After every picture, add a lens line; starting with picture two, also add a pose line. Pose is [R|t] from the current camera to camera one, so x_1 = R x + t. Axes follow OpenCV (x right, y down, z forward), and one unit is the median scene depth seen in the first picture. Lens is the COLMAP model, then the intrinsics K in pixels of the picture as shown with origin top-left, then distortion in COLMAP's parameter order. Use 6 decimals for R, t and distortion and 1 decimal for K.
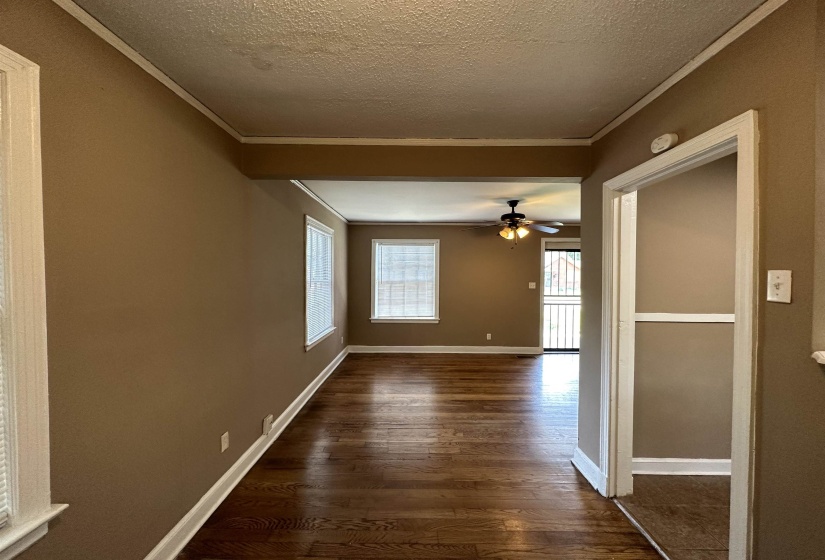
lens RADIAL K [[328.0, 0, 407.1], [0, 328.0, 278.6], [0, 0, 1]] dist [0.001271, 0.000571]
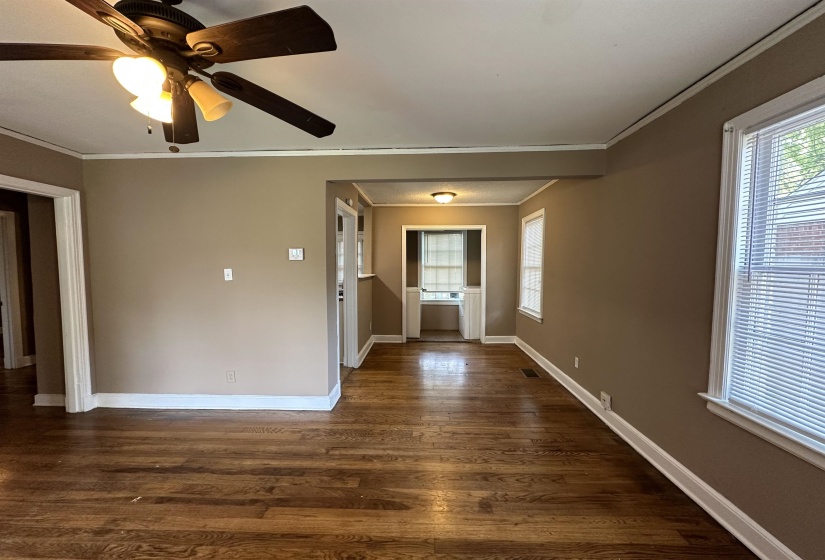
lens RADIAL K [[328.0, 0, 412.1], [0, 328.0, 285.9], [0, 0, 1]] dist [0.001271, 0.000571]
pose [[-0.999845, -0.009485, 0.014828, 0.142811], [-0.008221, 0.996511, 0.083054, 0.000123], [-0.015564, 0.082919, -0.996435, 1.626612]]
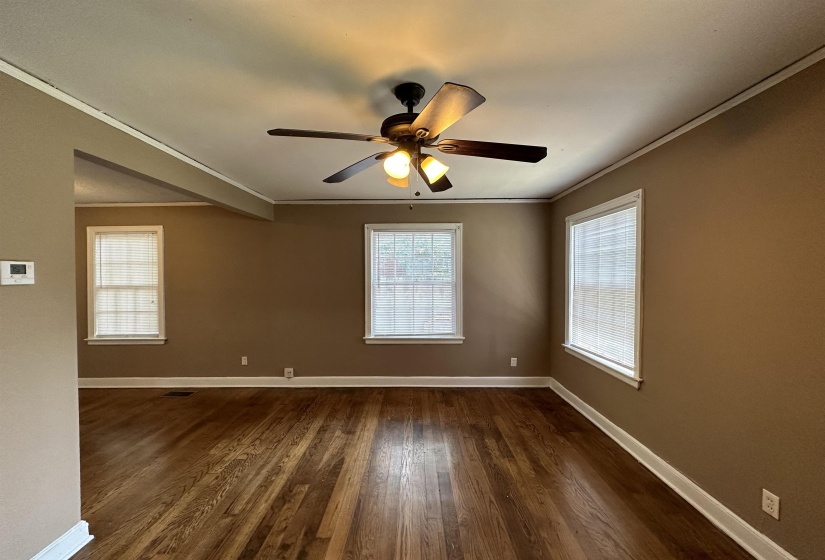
lens RADIAL K [[328.0, 0, 415.1], [0, 328.0, 276.9], [0, 0, 1]] dist [0.001271, 0.000571]
pose [[0.019375, -0.007144, -0.999787, 0.919382], [-0.008720, 0.999935, -0.007314, -0.003012], [0.999774, 0.008860, 0.019312, 1.262208]]
